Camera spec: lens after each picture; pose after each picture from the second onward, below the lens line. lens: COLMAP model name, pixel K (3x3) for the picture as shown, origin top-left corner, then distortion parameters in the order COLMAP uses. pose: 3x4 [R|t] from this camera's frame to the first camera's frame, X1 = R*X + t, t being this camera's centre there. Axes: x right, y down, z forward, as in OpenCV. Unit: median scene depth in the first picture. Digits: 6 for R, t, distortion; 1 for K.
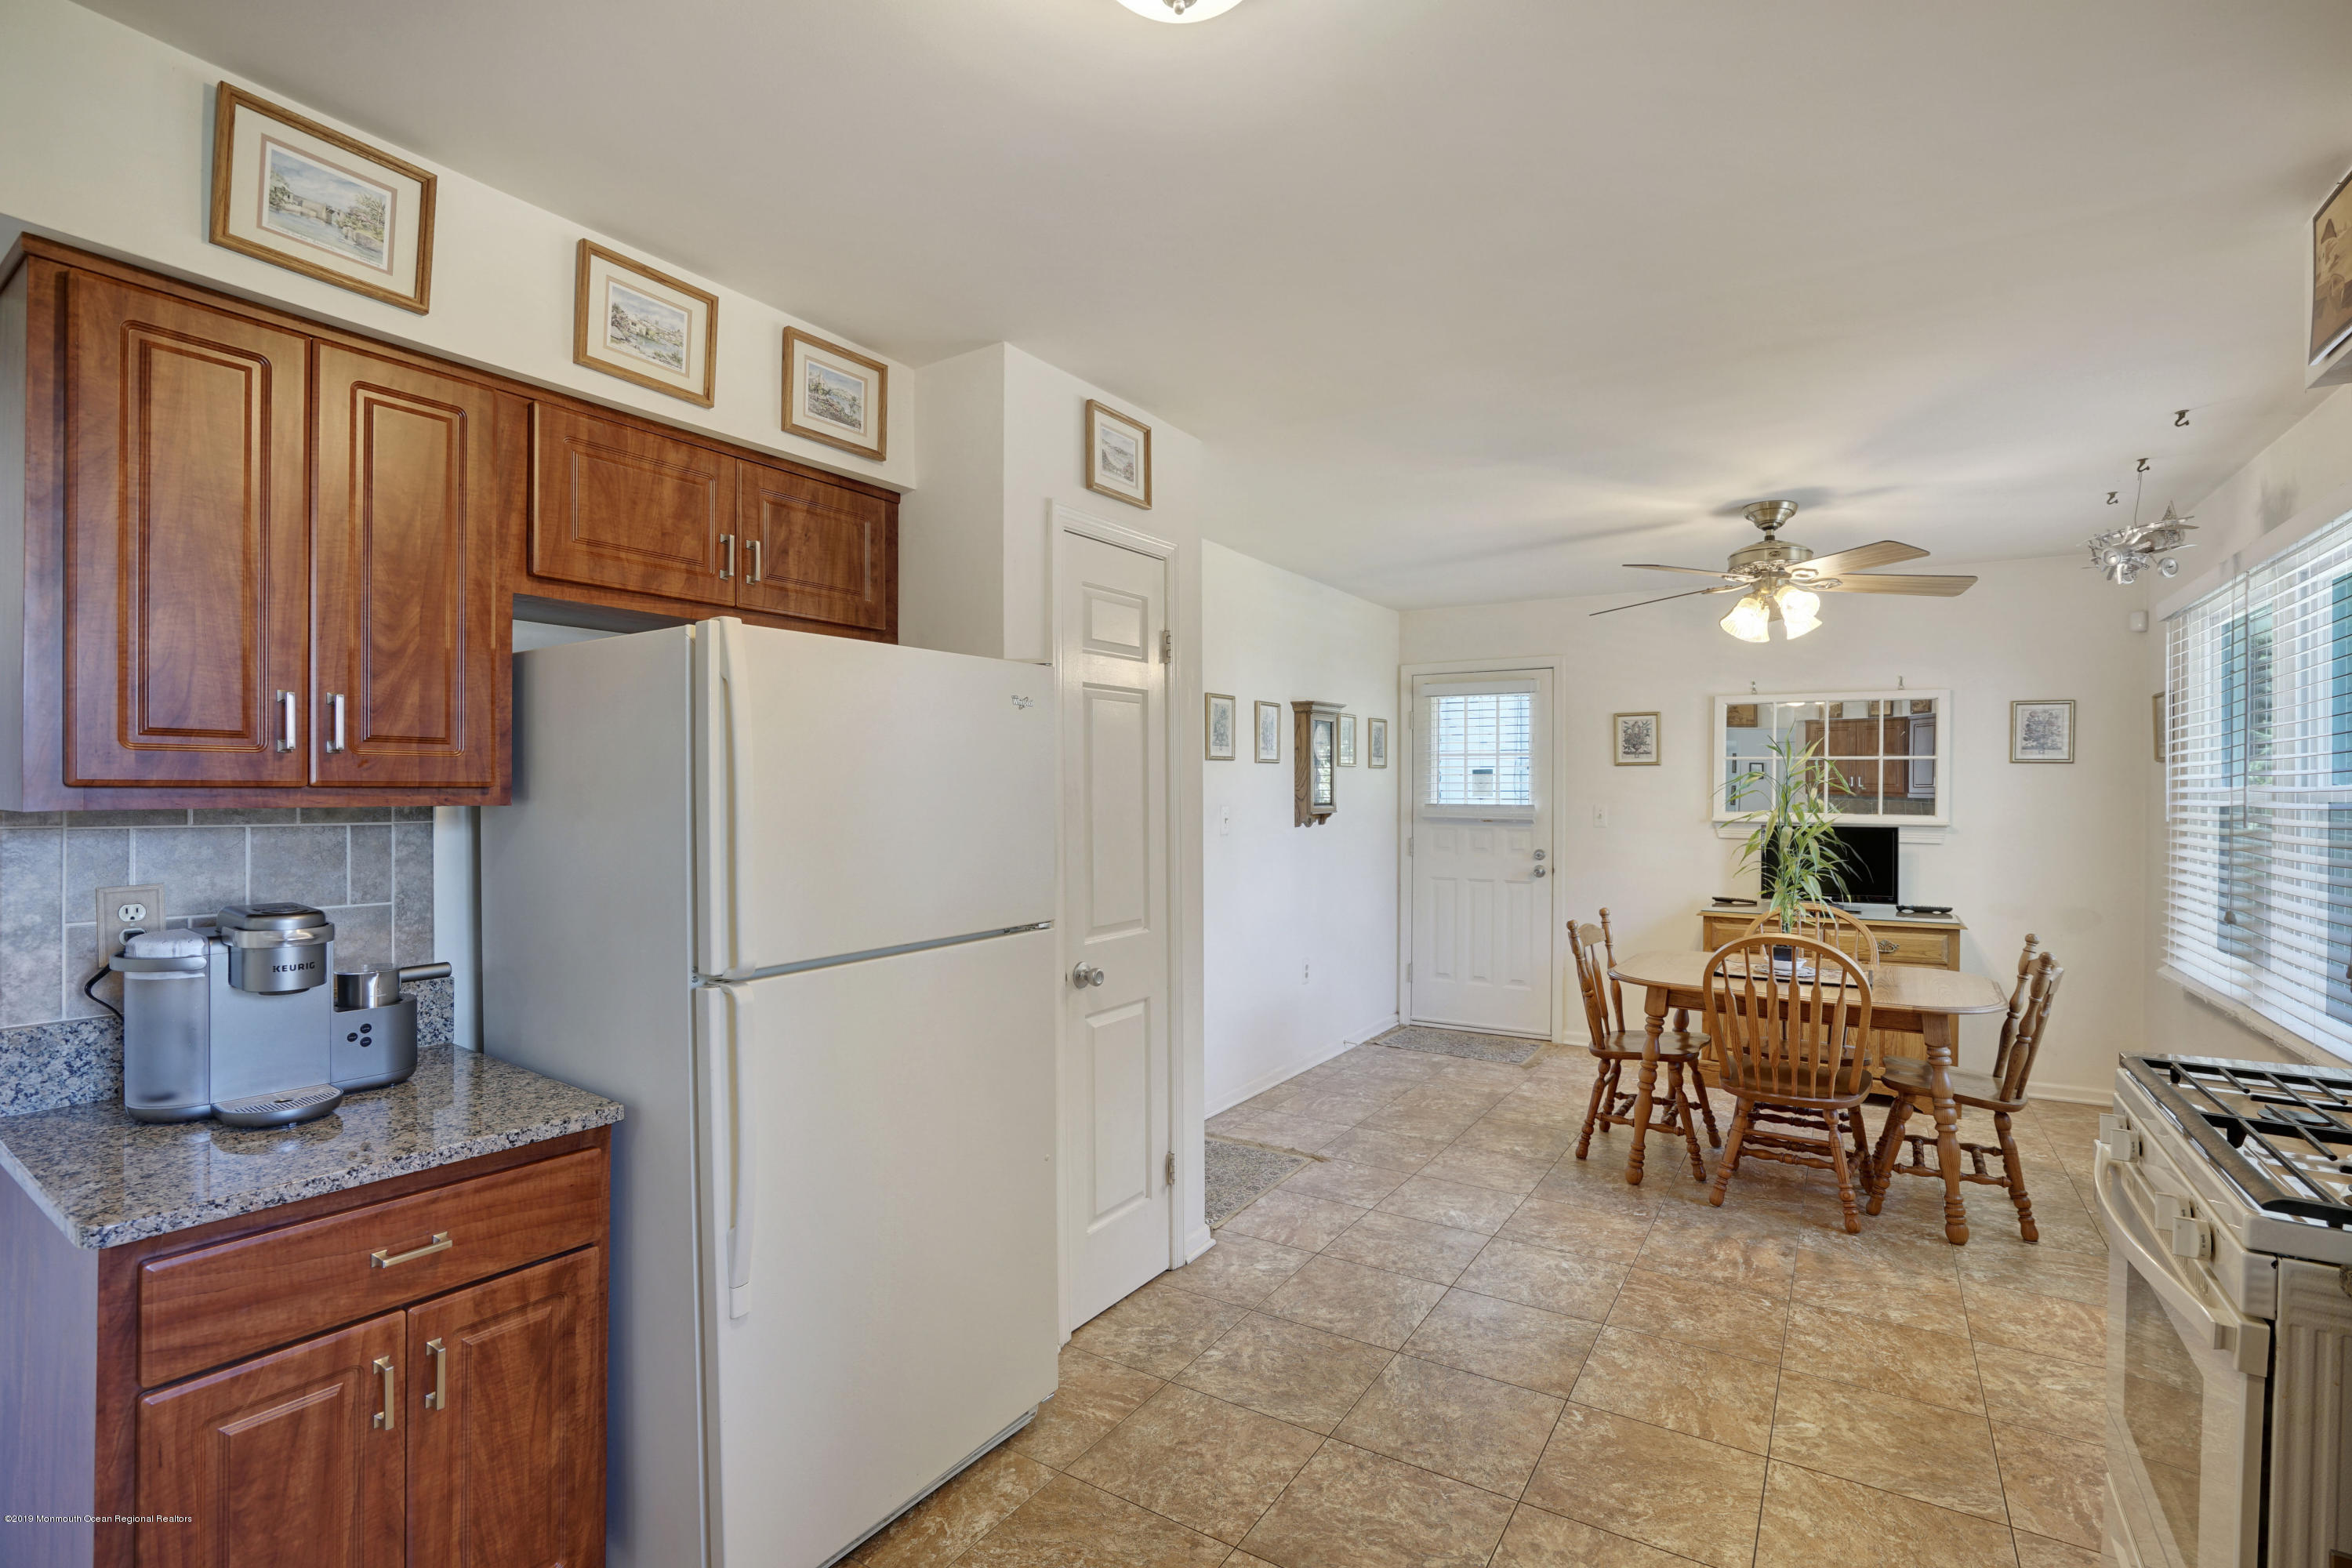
lens RADIAL K [[1089.1, 0, 1172.3], [0, 1089.1, 790.4], [0, 0, 1]] dist [-0.046755, 0.017562]
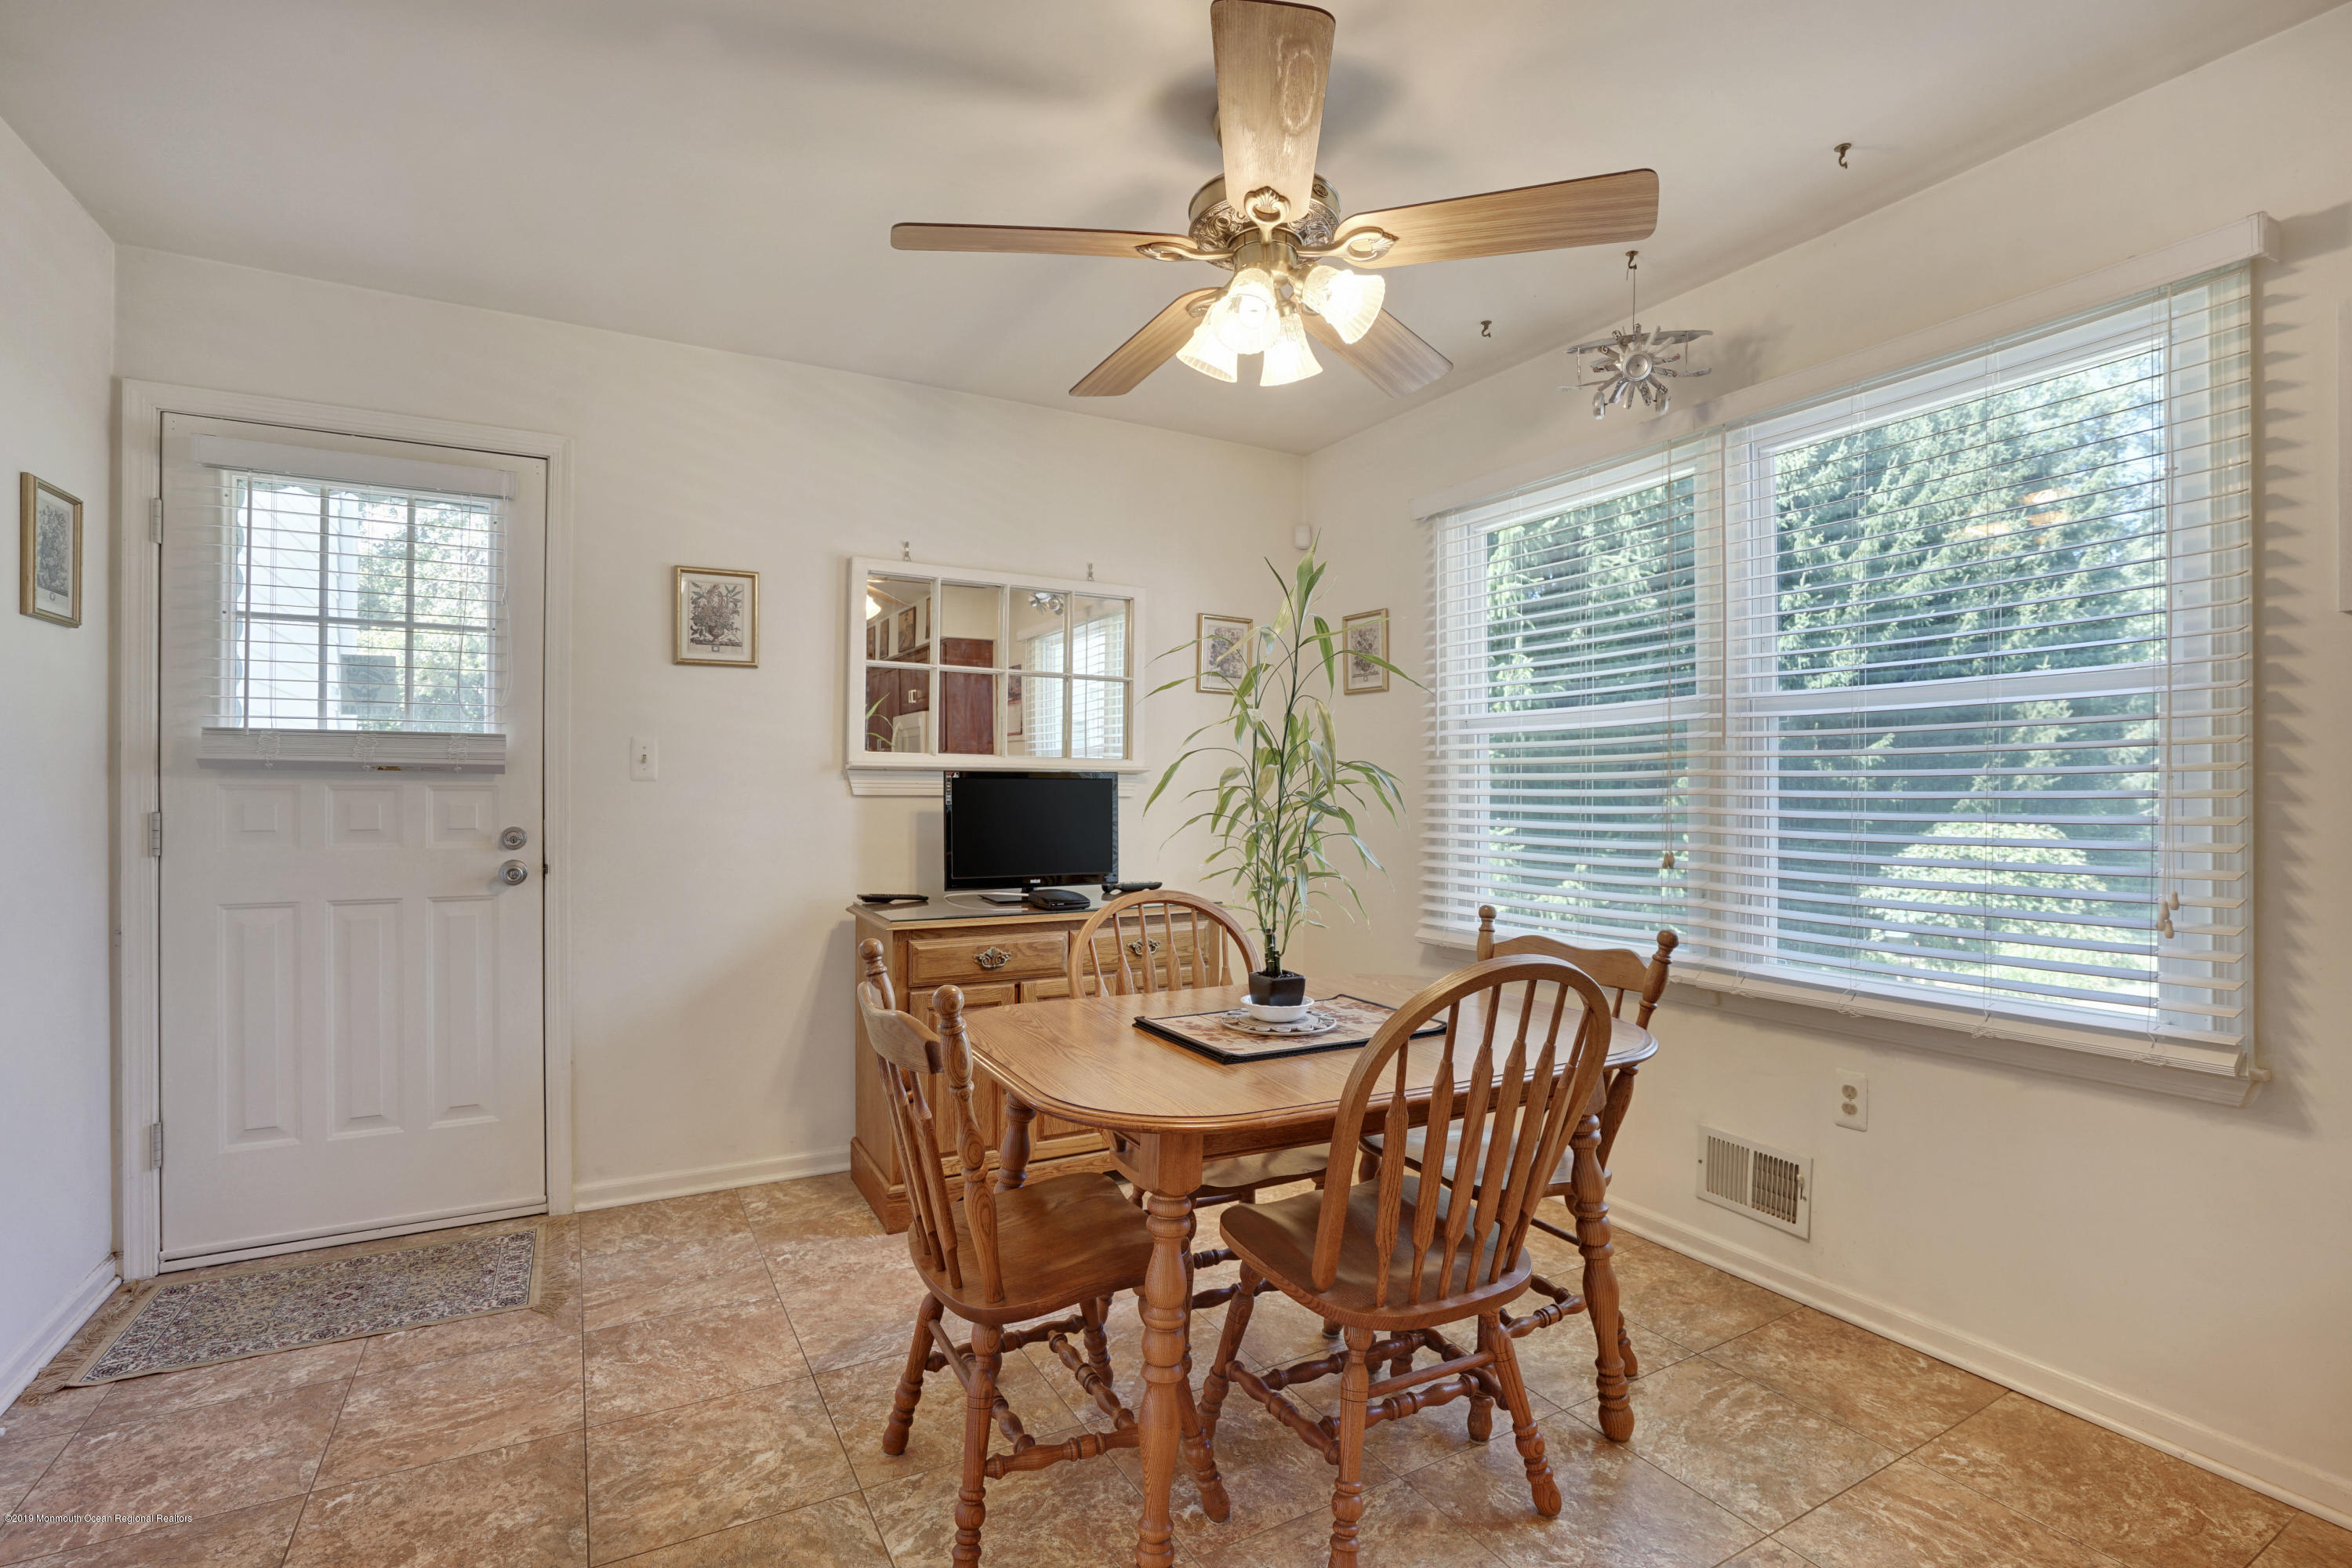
lens RADIAL K [[1089.1, 0, 1165.5], [0, 1089.1, 792.8], [0, 0, 1]] dist [-0.046755, 0.017562]
pose [[0.472814, -0.007890, 0.881127, 0.092023], [-0.002630, 0.999943, 0.010365, 0.056257], [-0.881158, -0.007218, 0.472766, 0.879081]]
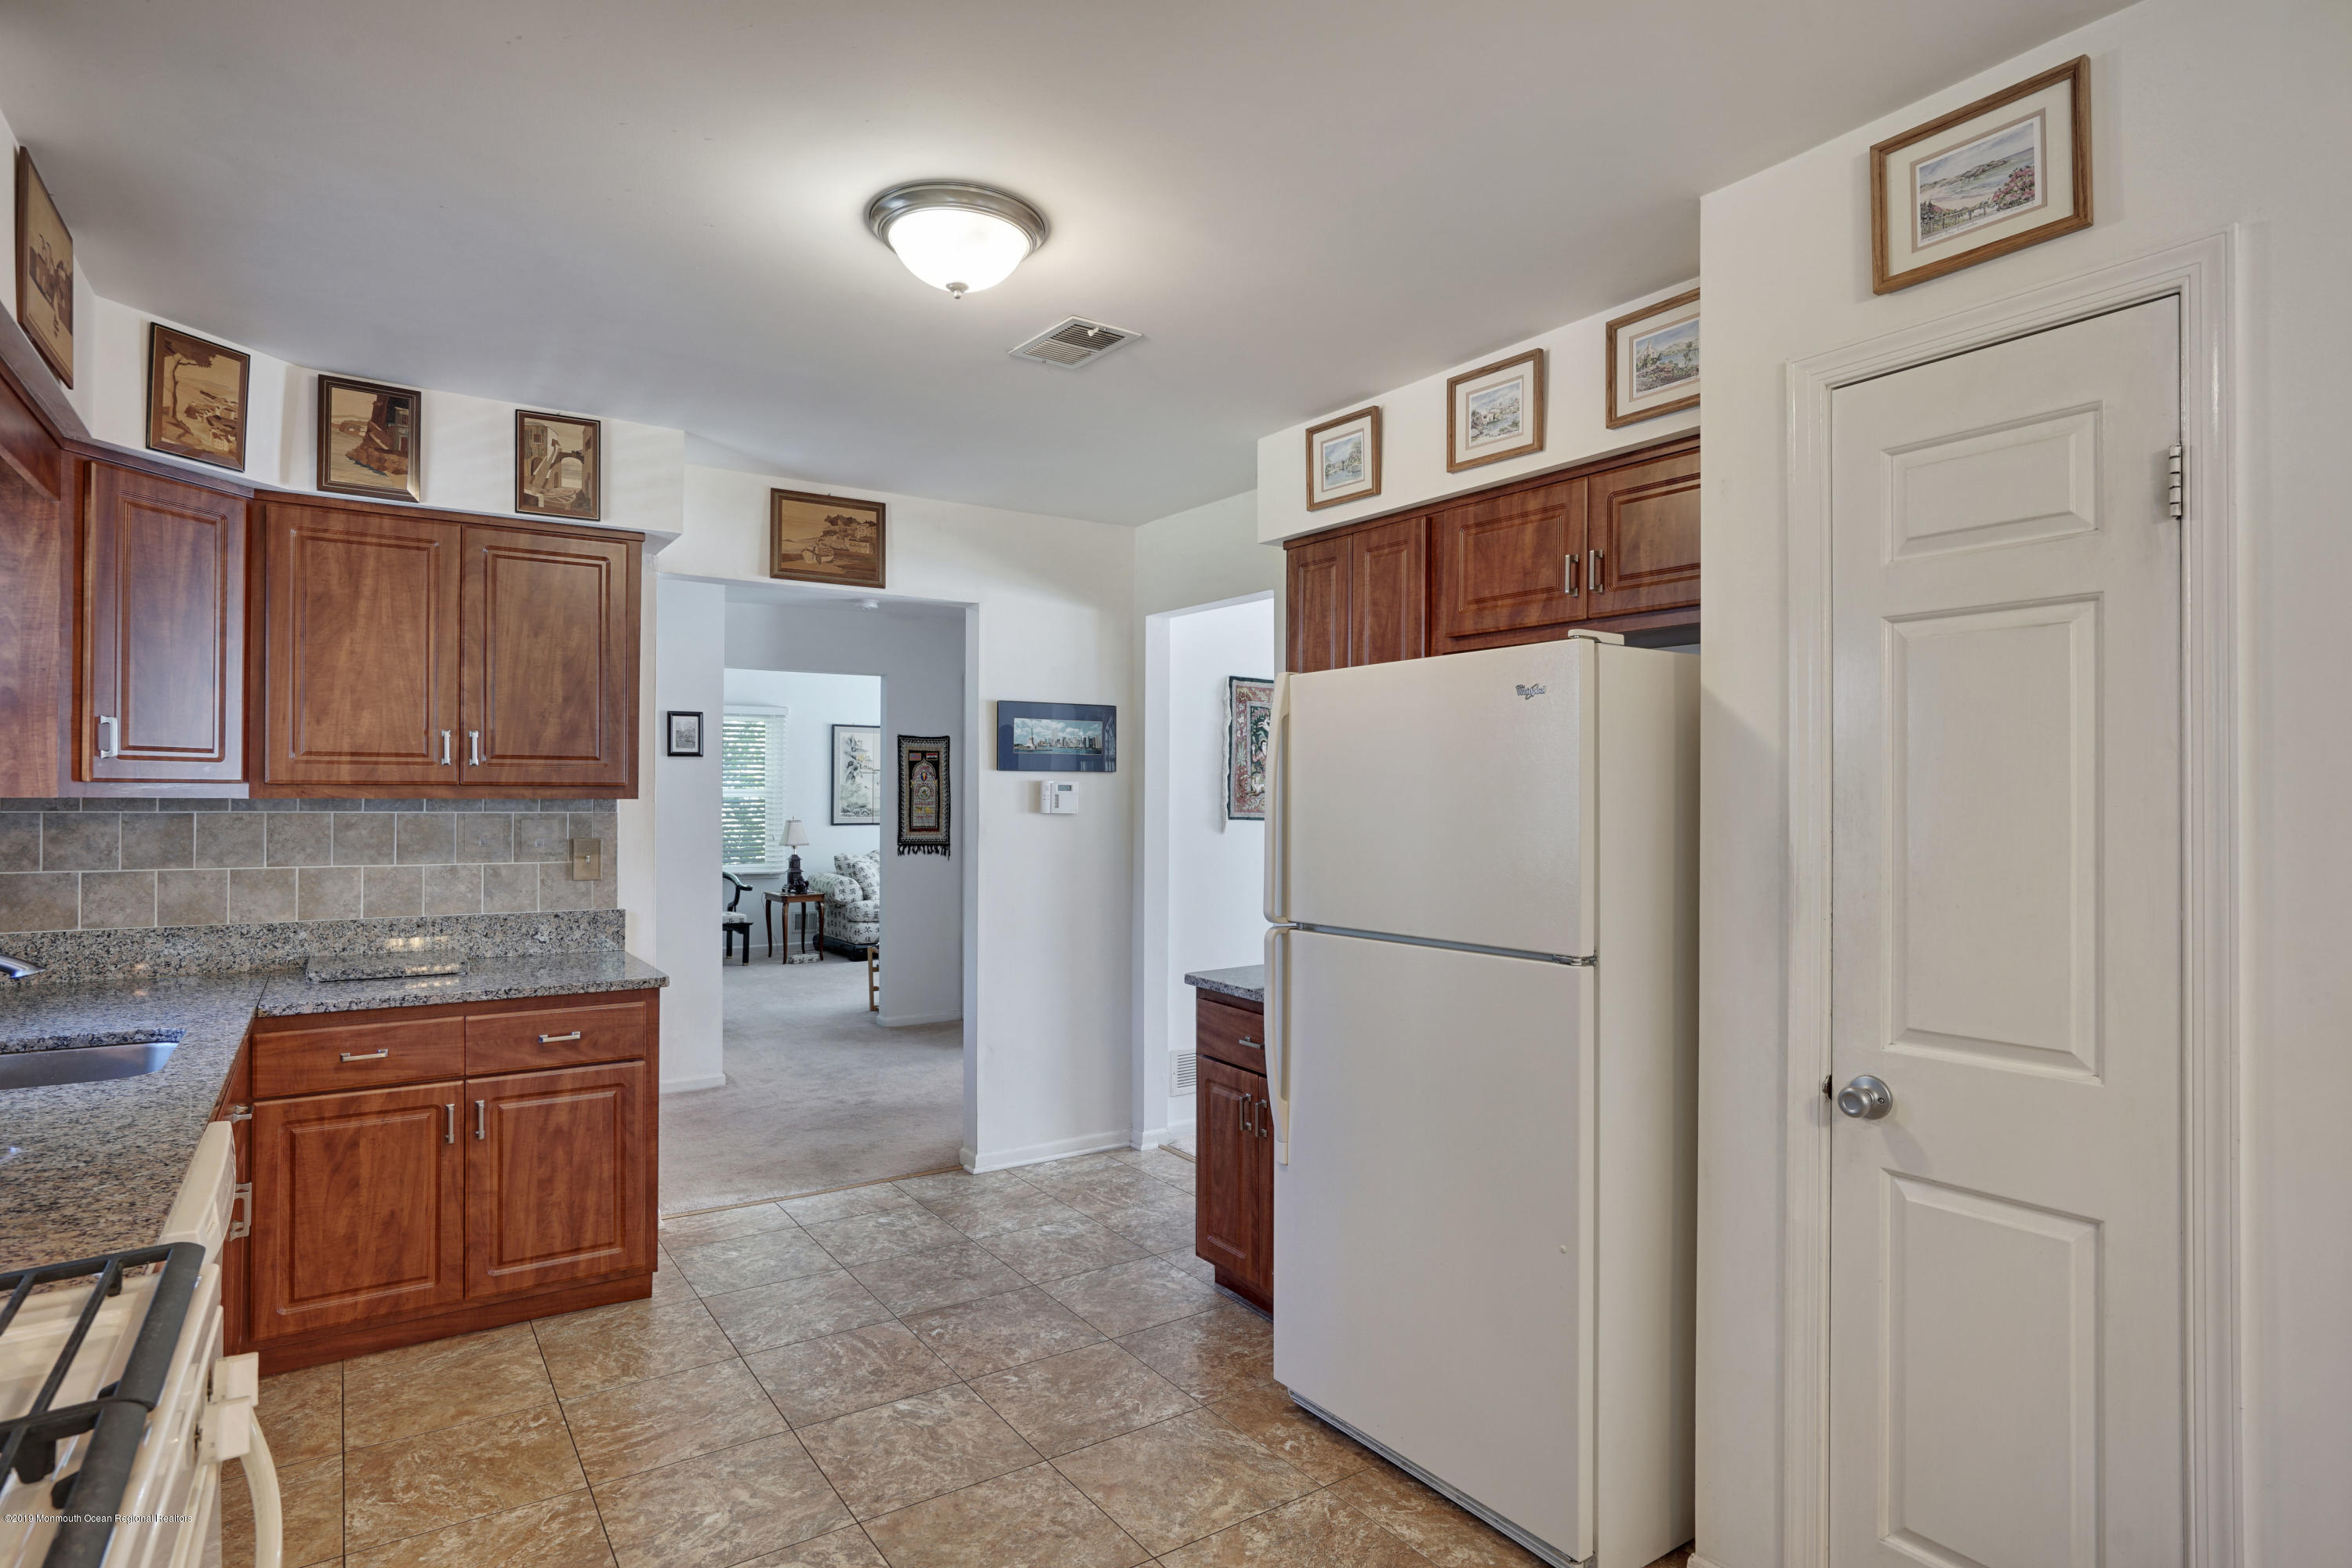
lens RADIAL K [[1233.4, 0, 1171.2], [0, 1233.4, 785.9], [0, 0, 1]] dist [-0.025036, 0.006967]
pose [[-0.391129, -0.007700, -0.920304, 0.557552], [-0.004915, 0.999968, -0.006278, 0.000585], [0.920323, 0.002068, -0.391155, 0.723233]]
